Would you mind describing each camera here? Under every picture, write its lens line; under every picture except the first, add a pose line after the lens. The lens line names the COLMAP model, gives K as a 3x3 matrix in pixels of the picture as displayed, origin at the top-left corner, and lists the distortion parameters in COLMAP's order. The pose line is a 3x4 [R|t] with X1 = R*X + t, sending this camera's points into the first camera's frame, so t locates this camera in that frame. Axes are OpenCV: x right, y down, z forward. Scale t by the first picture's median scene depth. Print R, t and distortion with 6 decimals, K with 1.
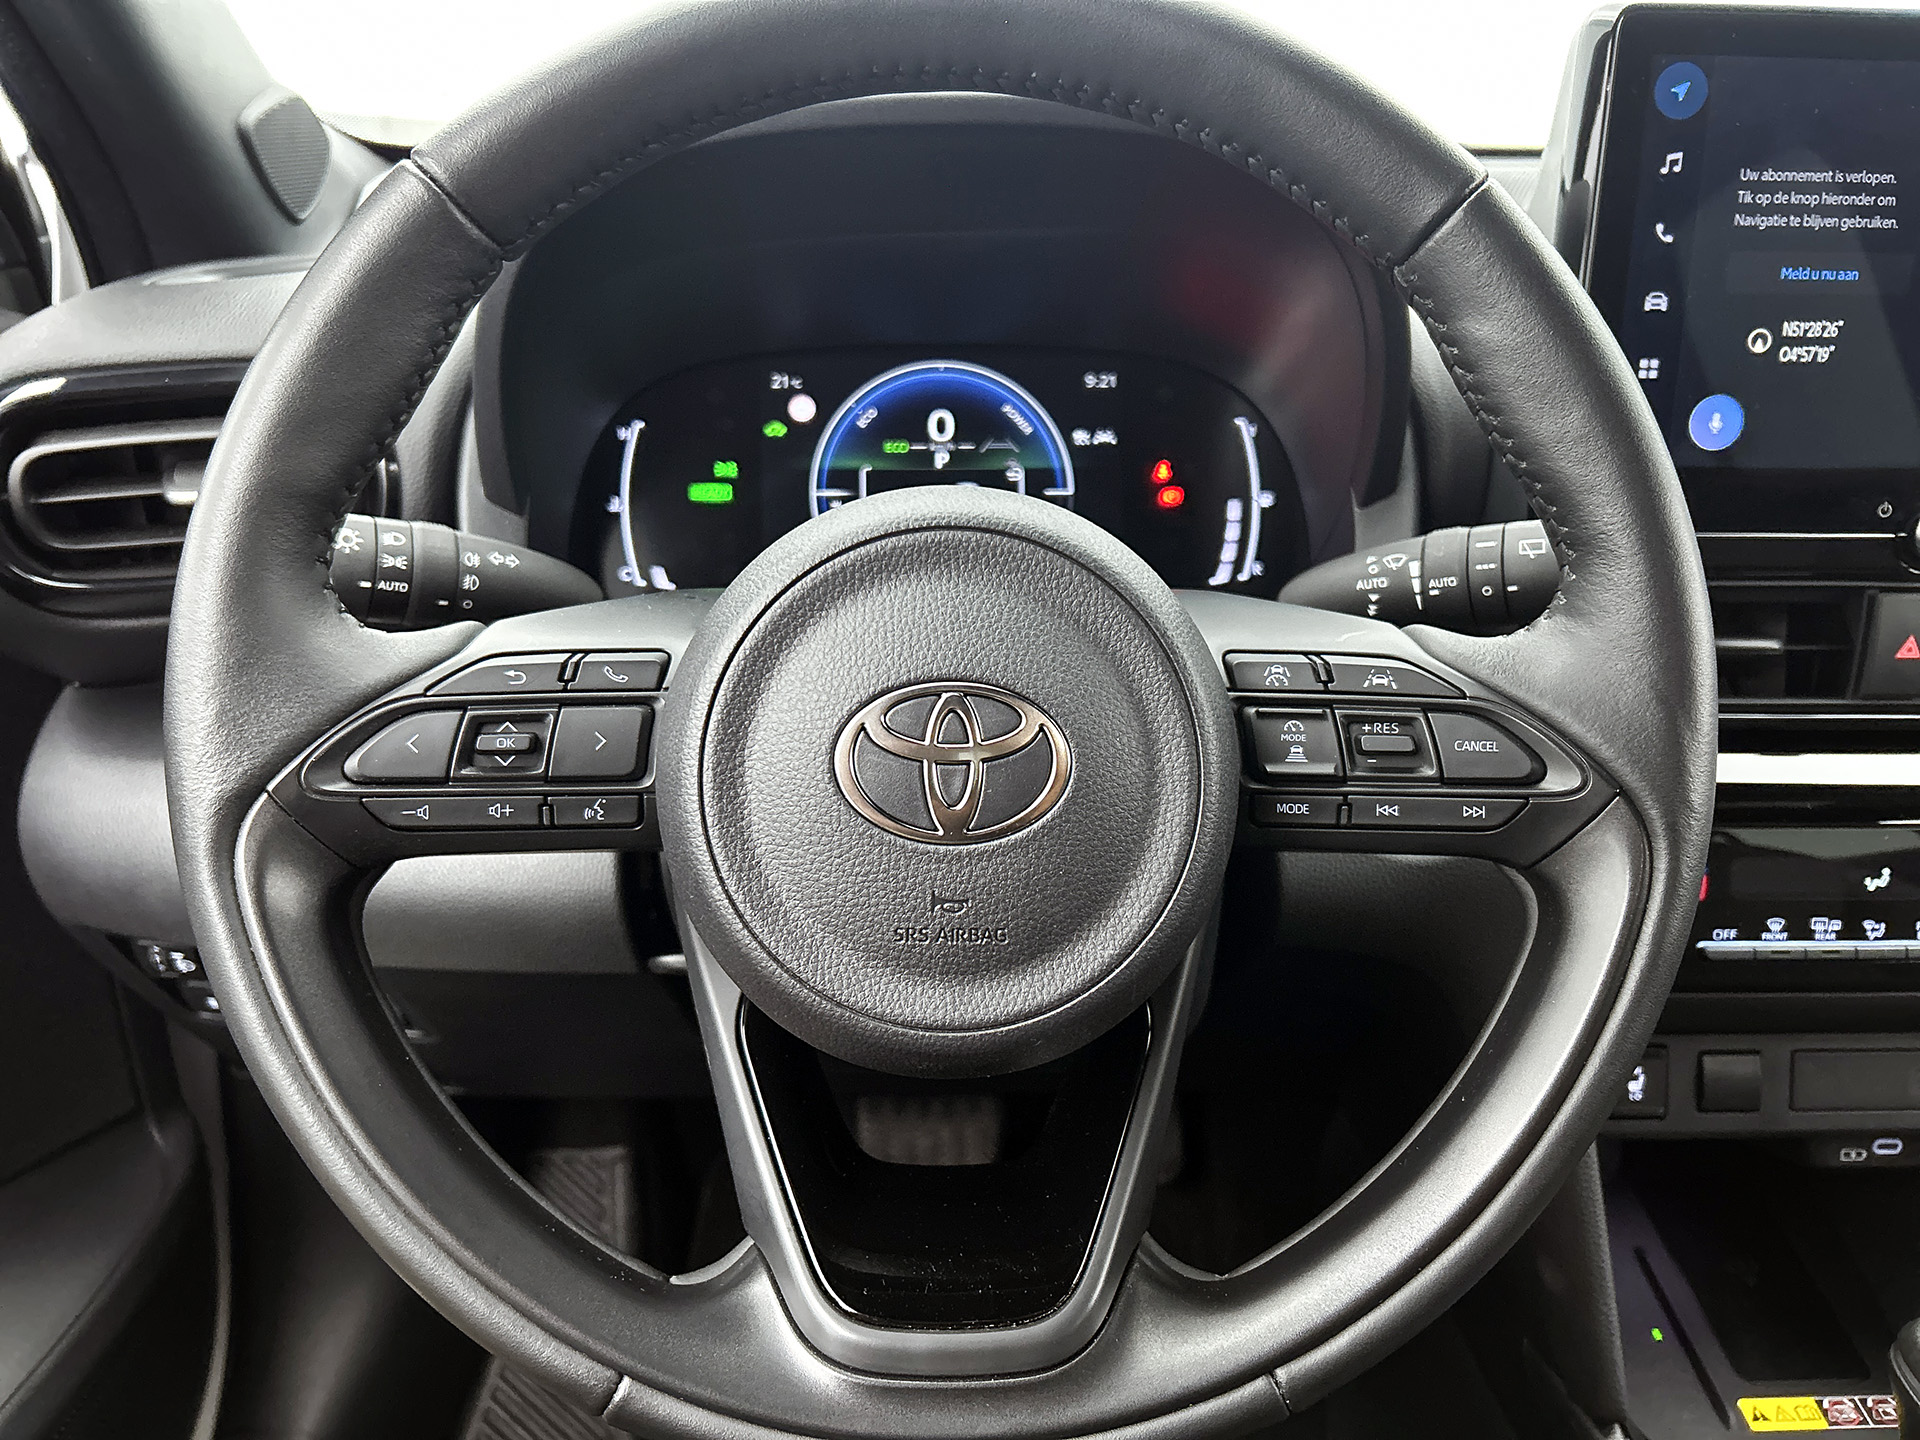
lens RADIAL K [[1465.7, 0, 943.8], [0, 1465.7, 733.3], [0, 0, 1]] dist [0.053601, -0.076850]
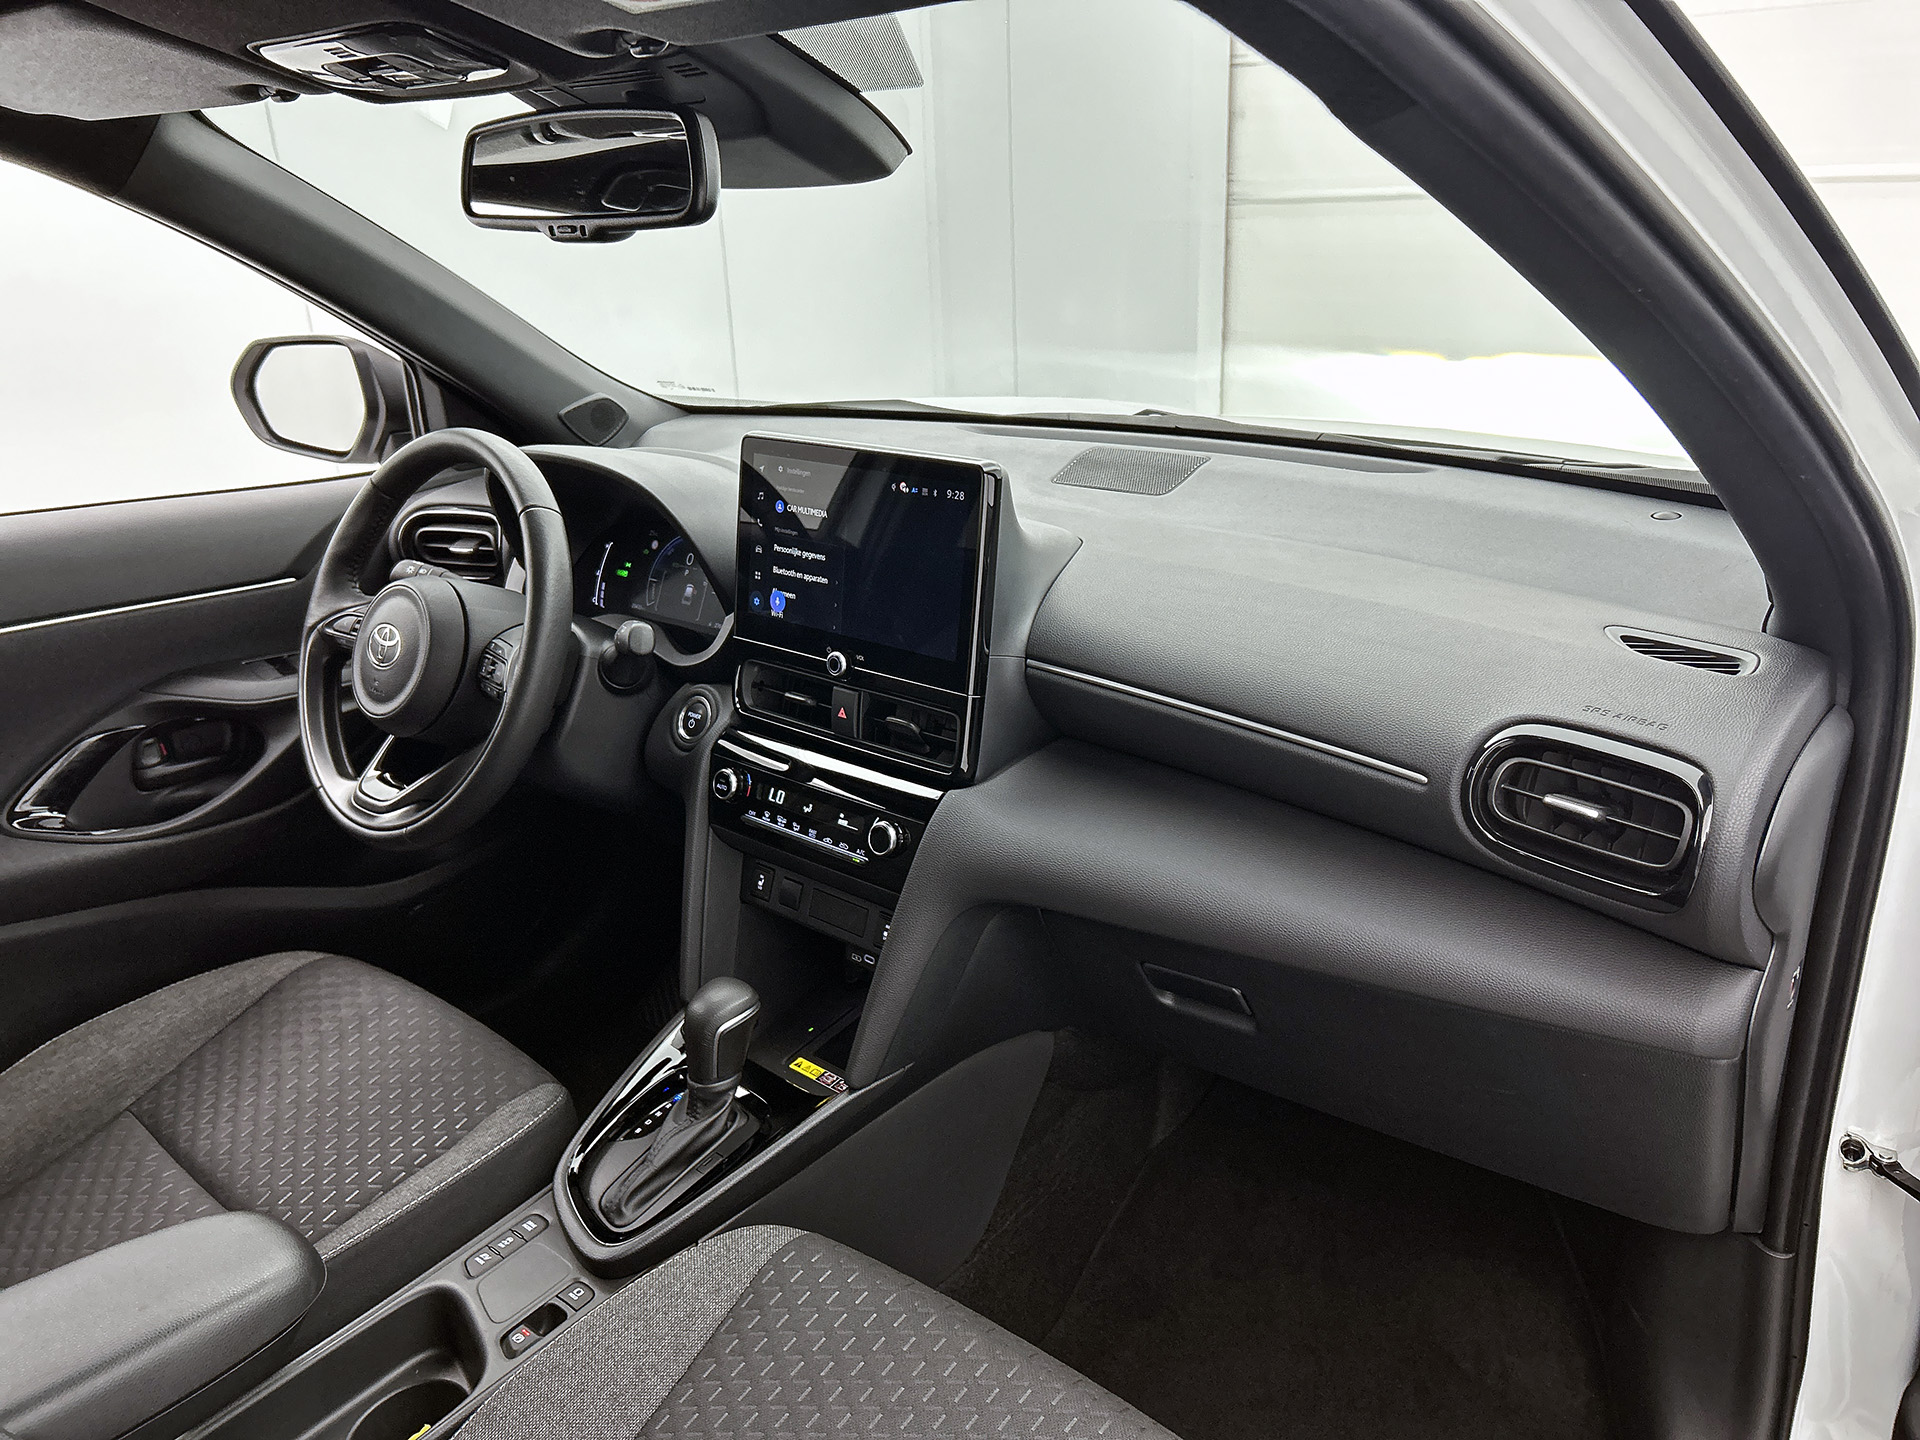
lens RADIAL K [[1465.7, 0, 964.1], [0, 1465.7, 728.8], [0, 0, 1]] dist [0.053601, -0.076850]
pose [[0.734678, 0.203477, -0.647182, 2.650045], [-0.228282, 0.972479, 0.046606, -0.212708], [0.638854, 0.113500, 0.760909, -0.684838]]
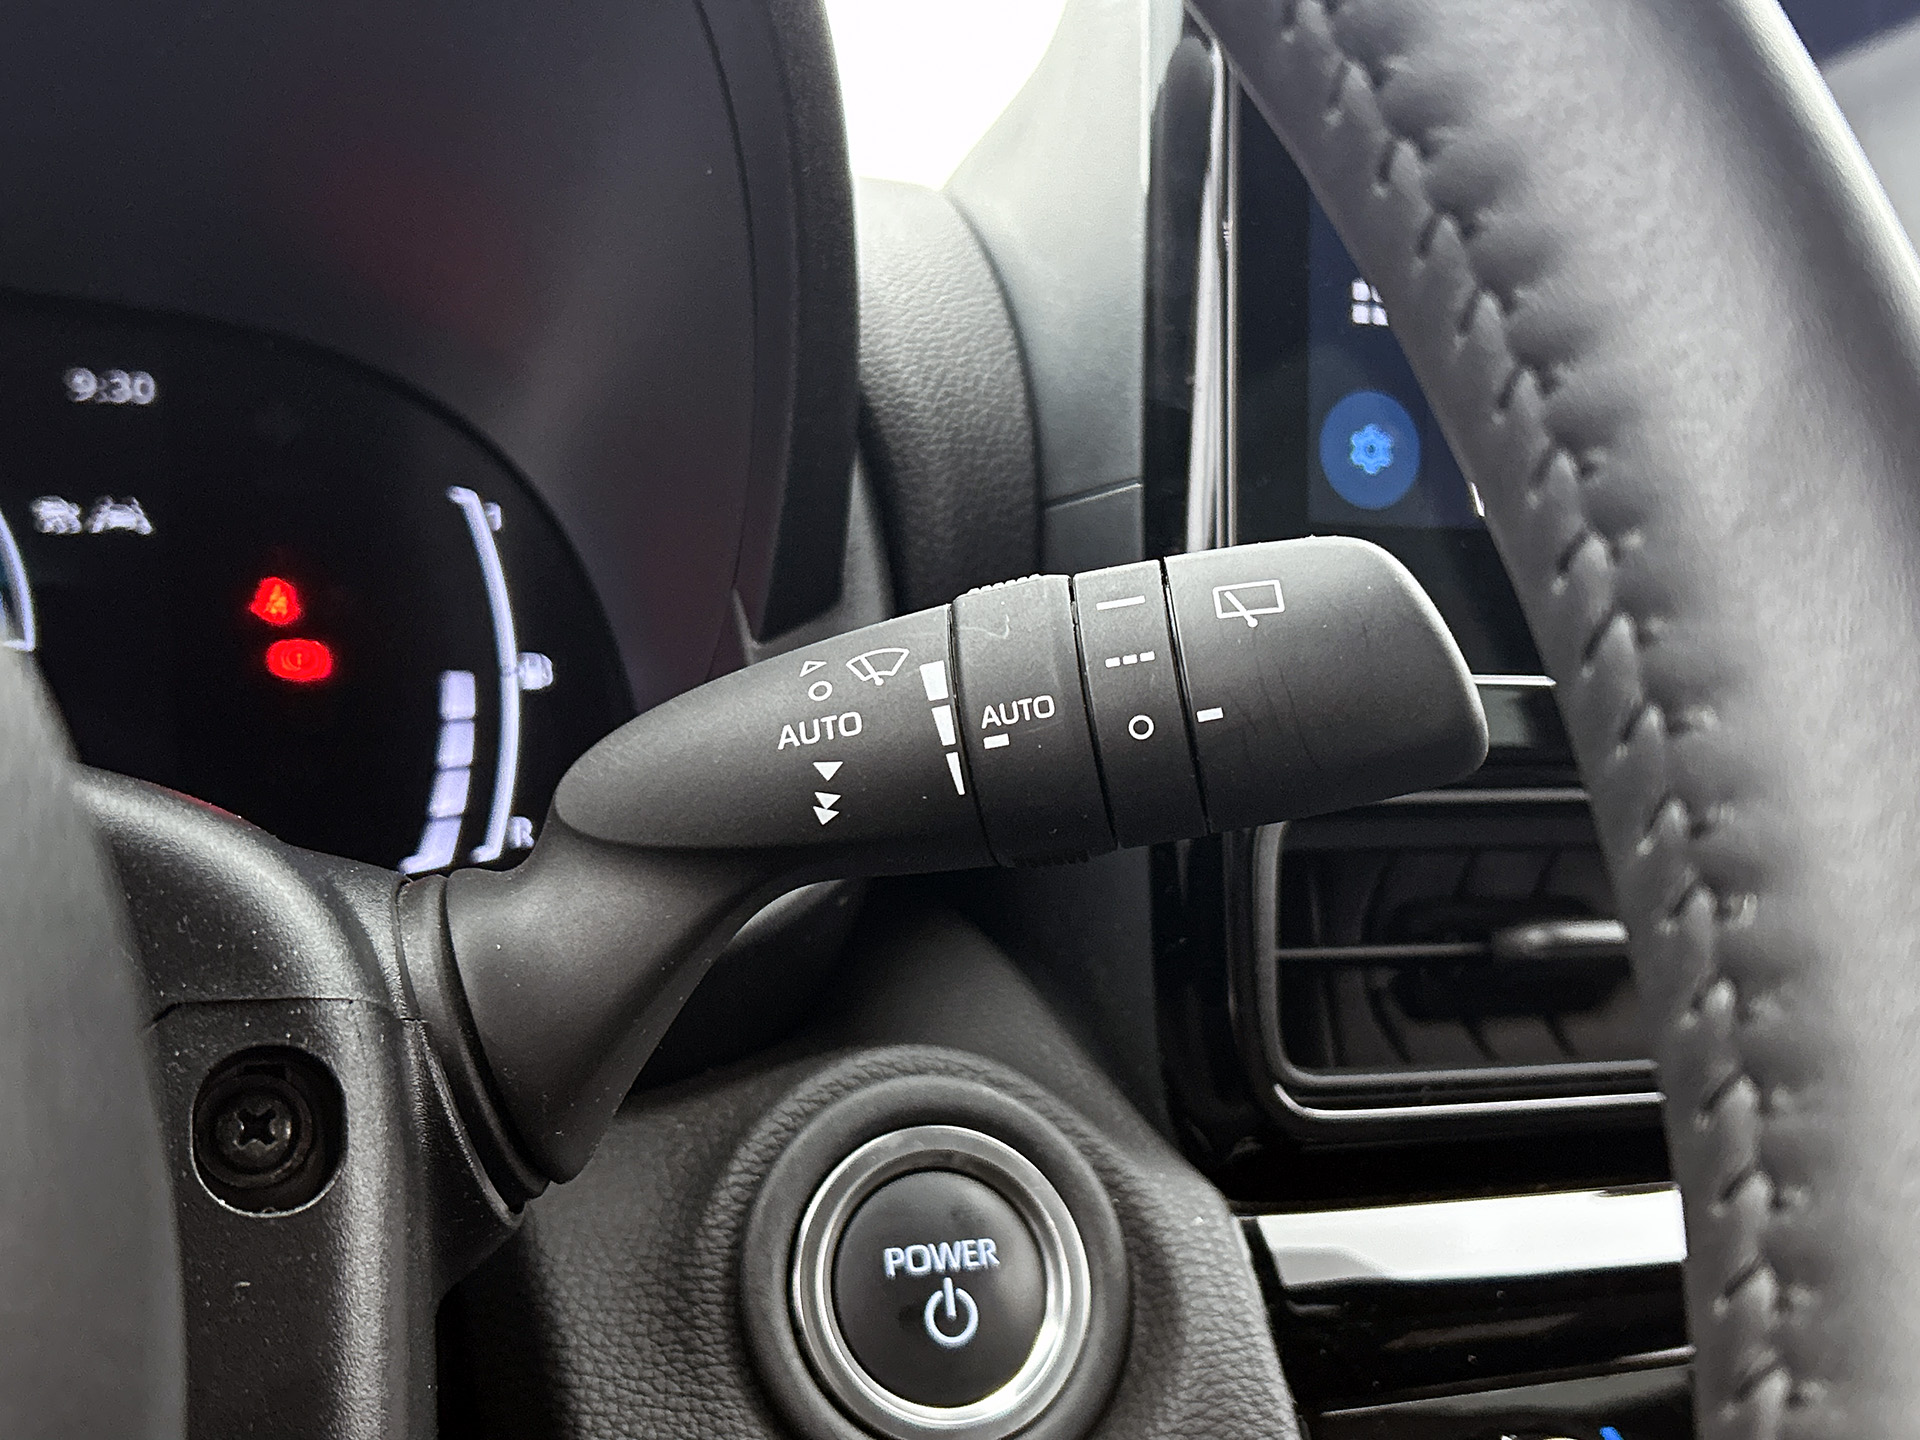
lens RADIAL K [[2204.5, 0, 966.1], [0, 2204.5, 714.8], [0, 0, 1]] dist [0.025602, 0.000000]
pose [[0.927653, 0.002724, 0.373434, 0.134750], [0.091726, 0.967678, -0.234916, 0.017943], [-0.362004, 0.252174, 0.897419, 0.539622]]
